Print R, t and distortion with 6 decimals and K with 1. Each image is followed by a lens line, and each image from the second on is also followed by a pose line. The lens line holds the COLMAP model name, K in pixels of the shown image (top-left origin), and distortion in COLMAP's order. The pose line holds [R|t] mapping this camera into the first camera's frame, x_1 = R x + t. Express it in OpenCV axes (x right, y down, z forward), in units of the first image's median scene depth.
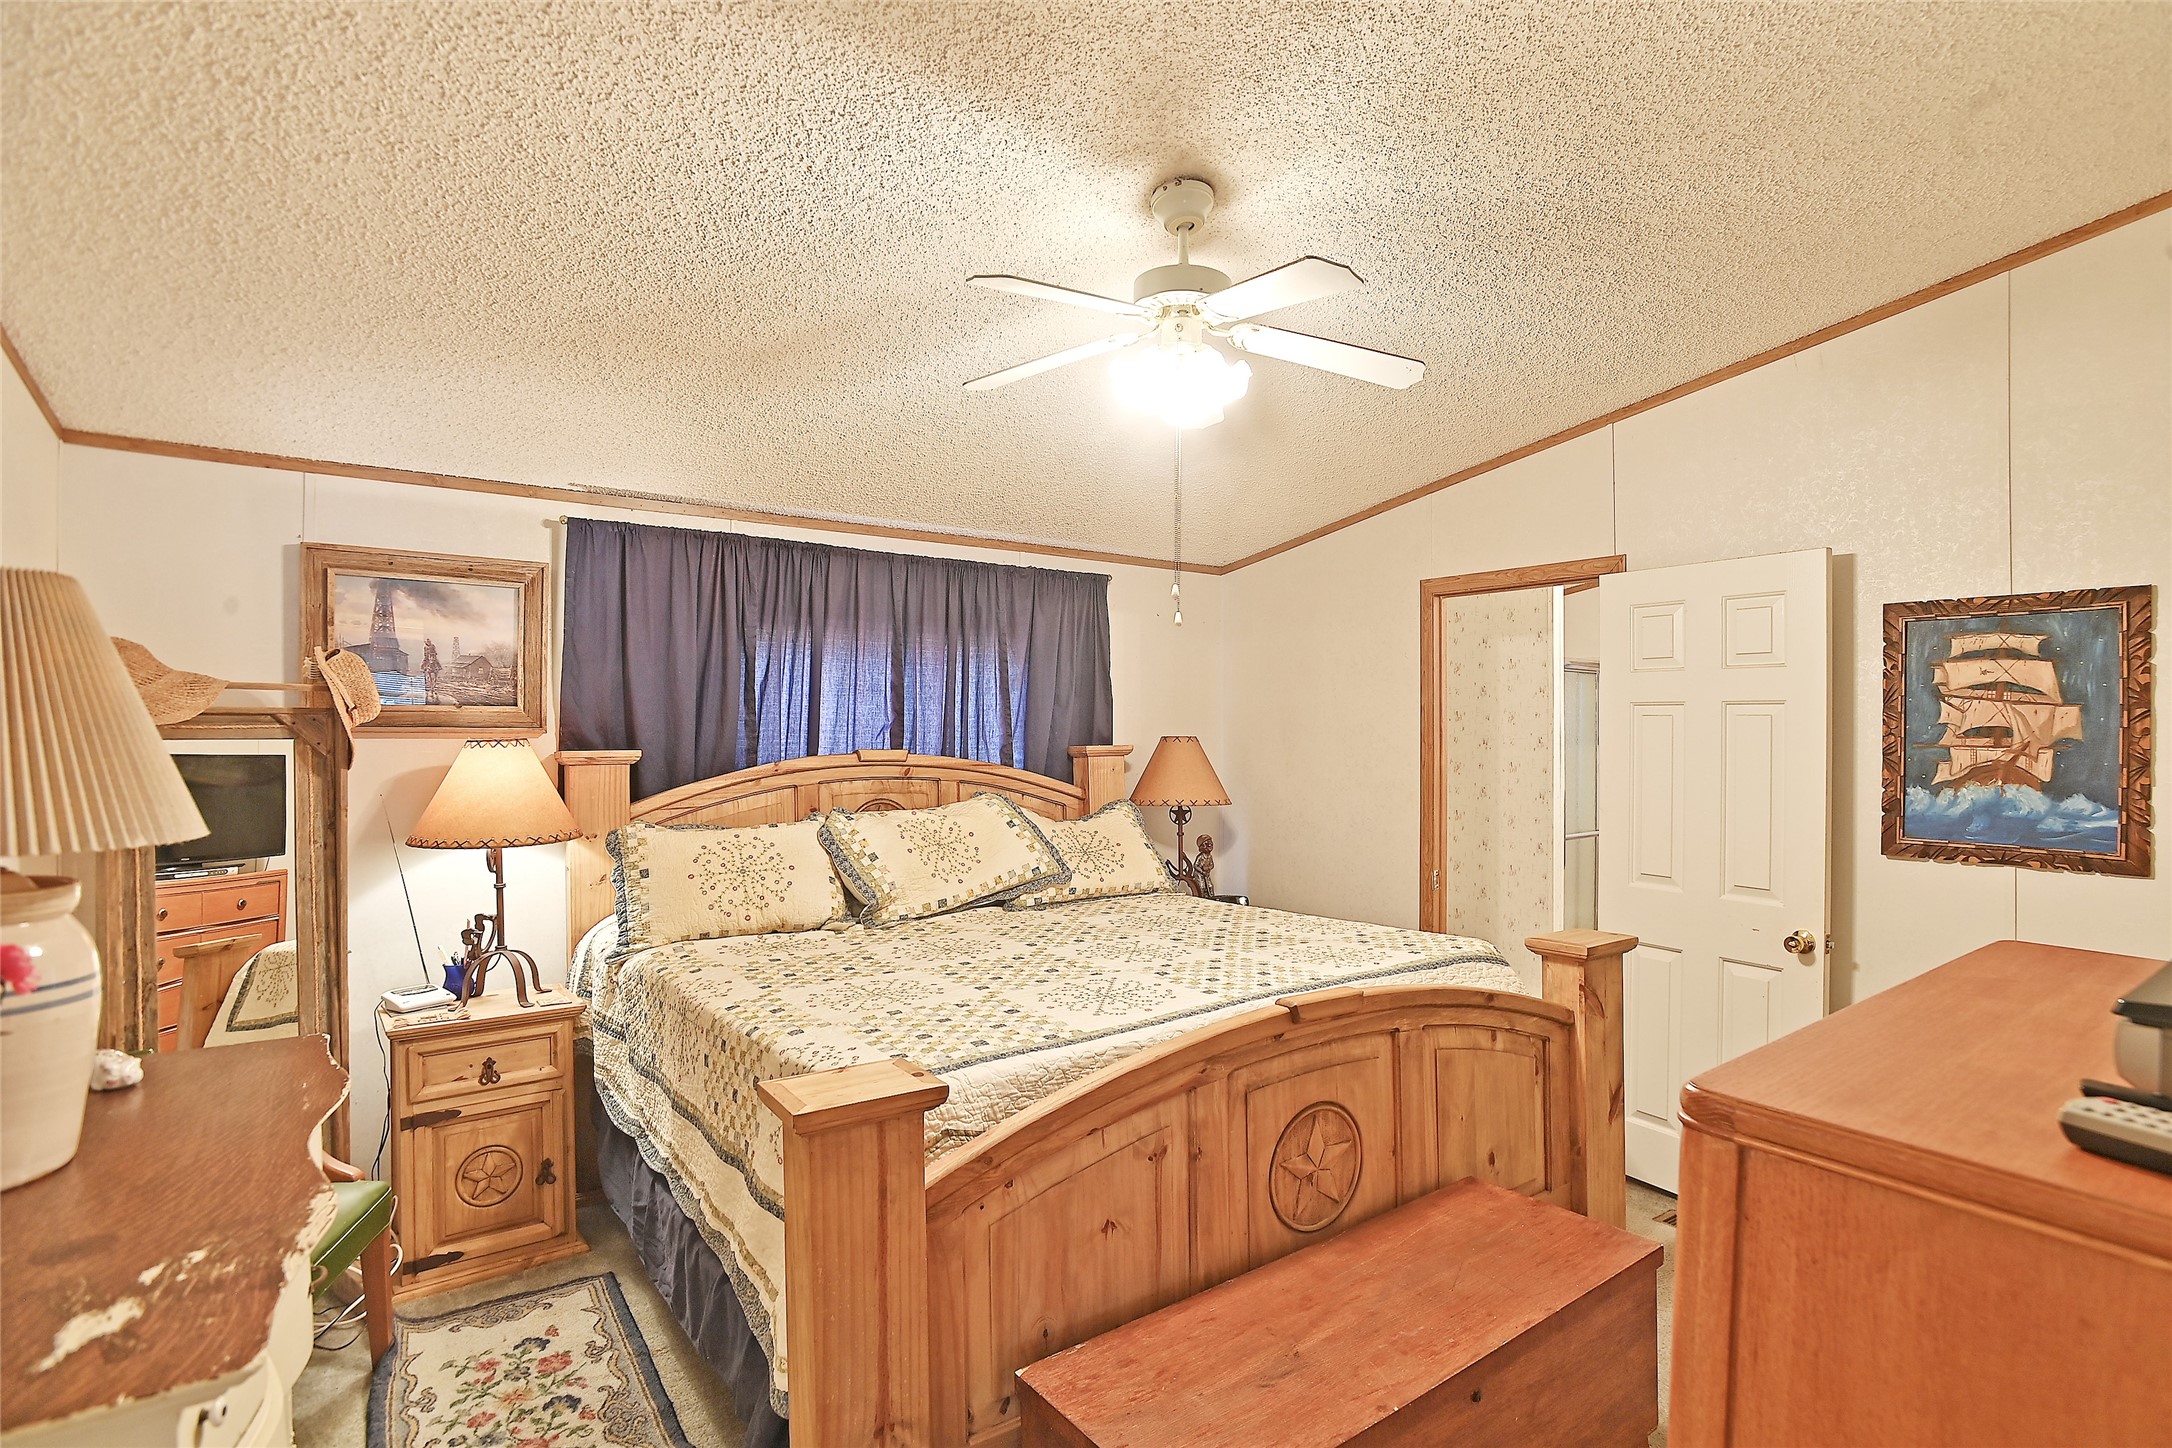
lens RADIAL K [[1044.8, 0, 1098.1], [0, 1044.8, 733.1], [0, 0, 1]] dist [-0.048124, 0.013340]
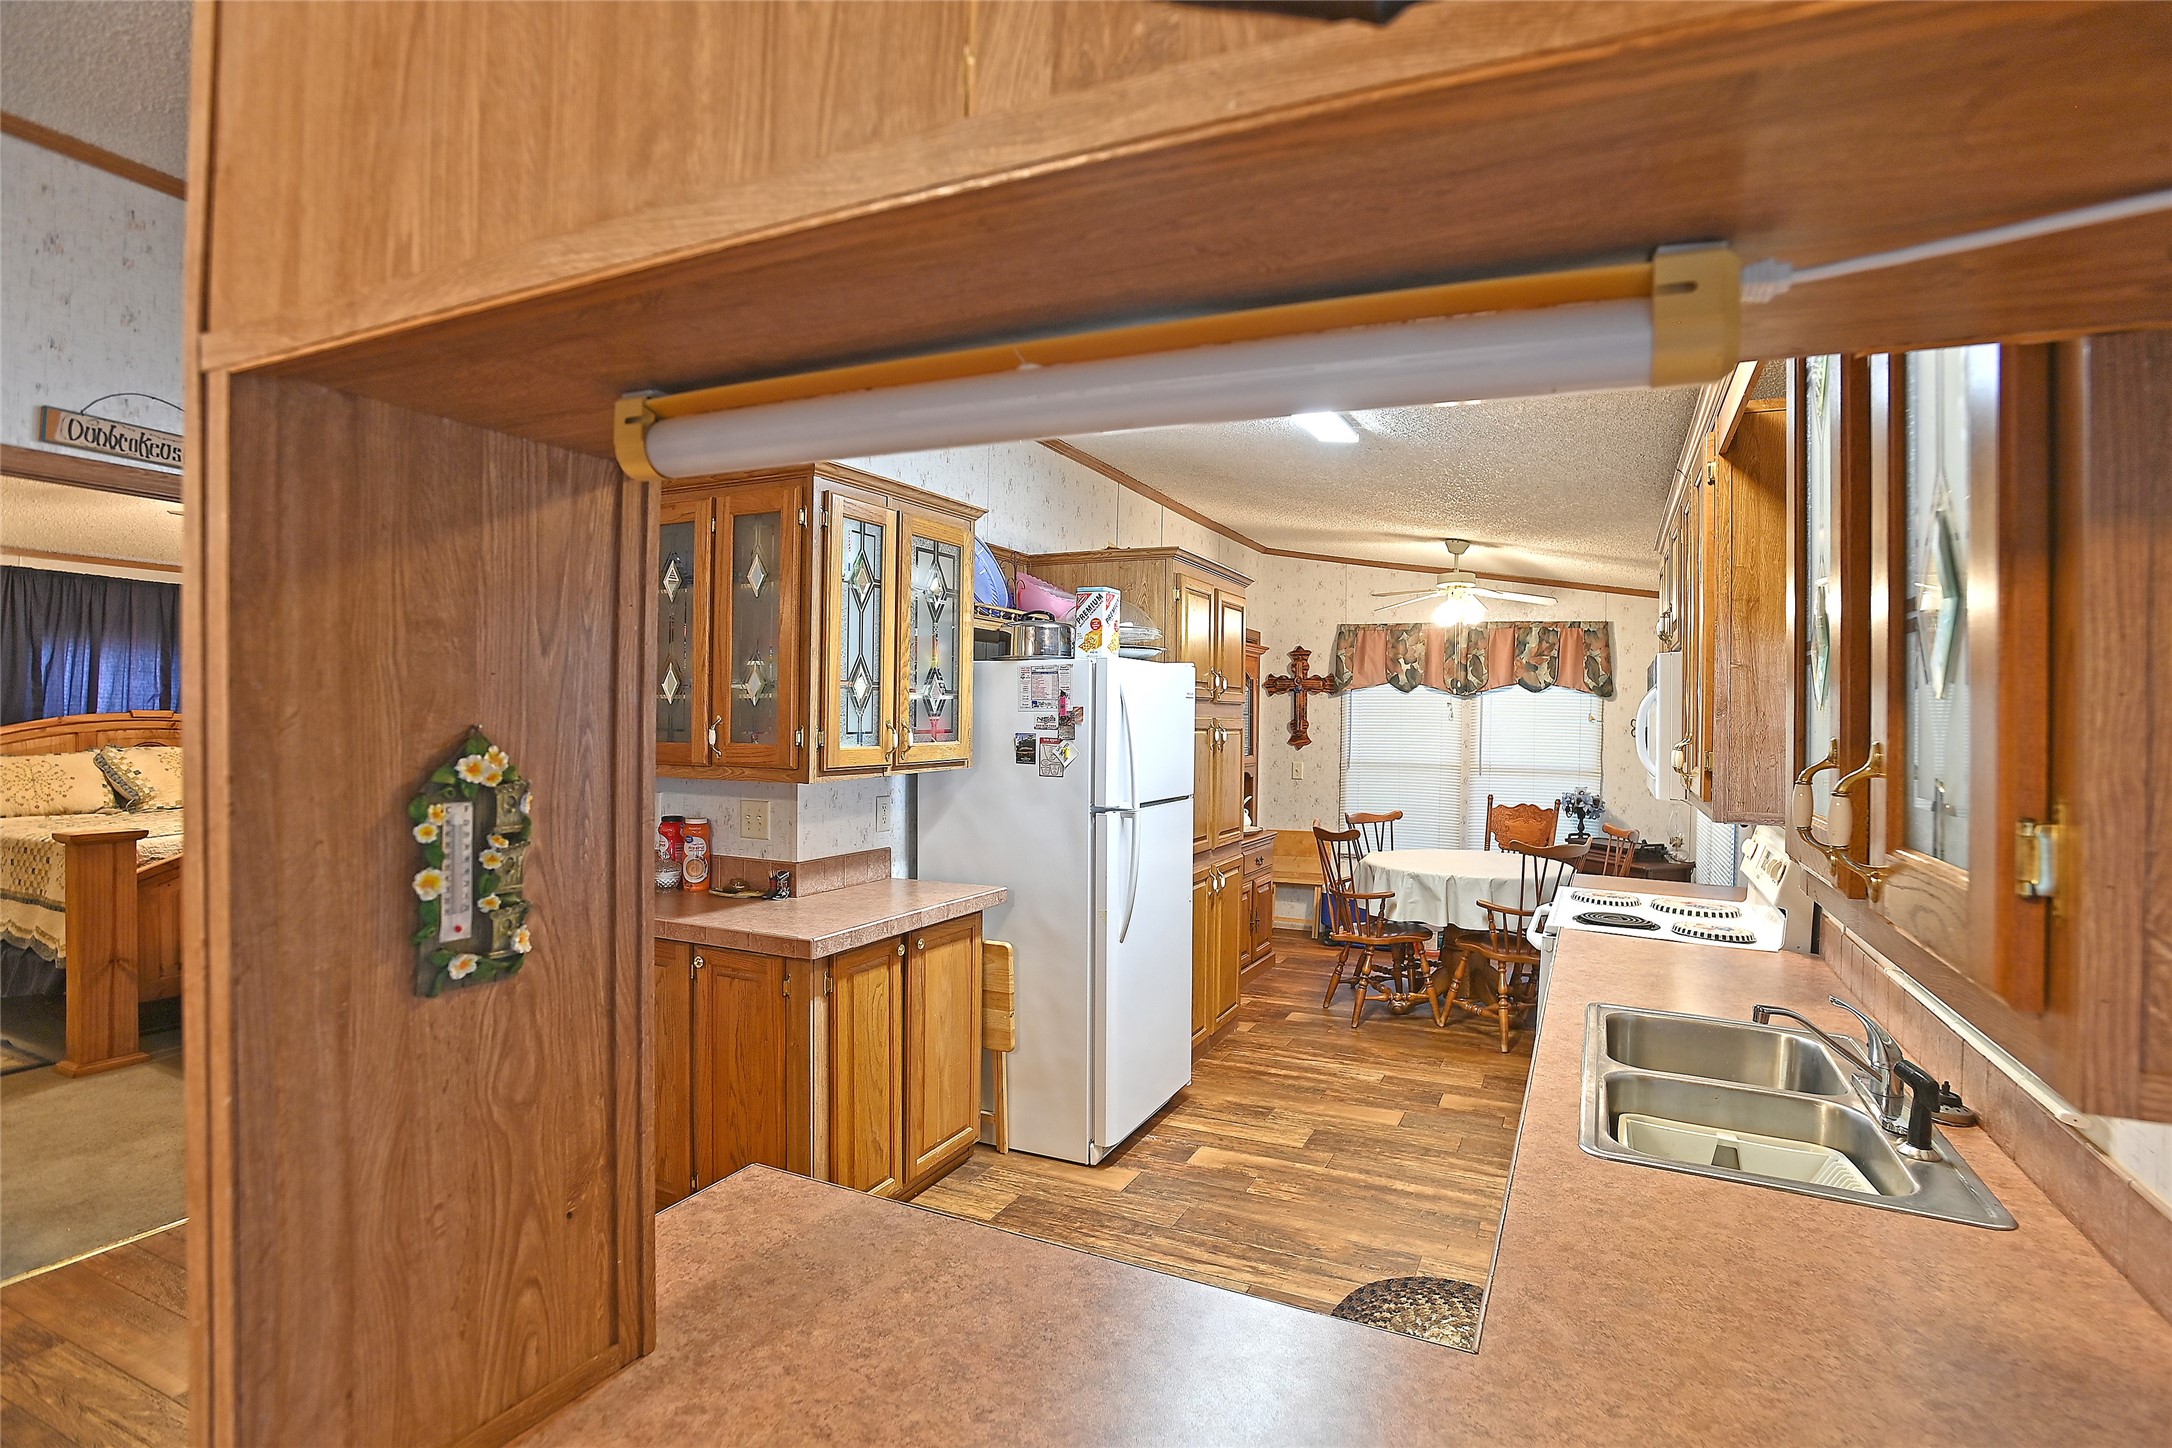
lens RADIAL K [[1044.8, 0, 1141.8], [0, 1044.8, 729.1], [0, 0, 1]] dist [-0.048124, 0.013340]
pose [[0.865465, 0.006617, 0.500925, 0.373968], [-0.014485, 0.999825, 0.011818, 0.005650], [-0.500760, -0.017484, 0.865410, -1.230023]]
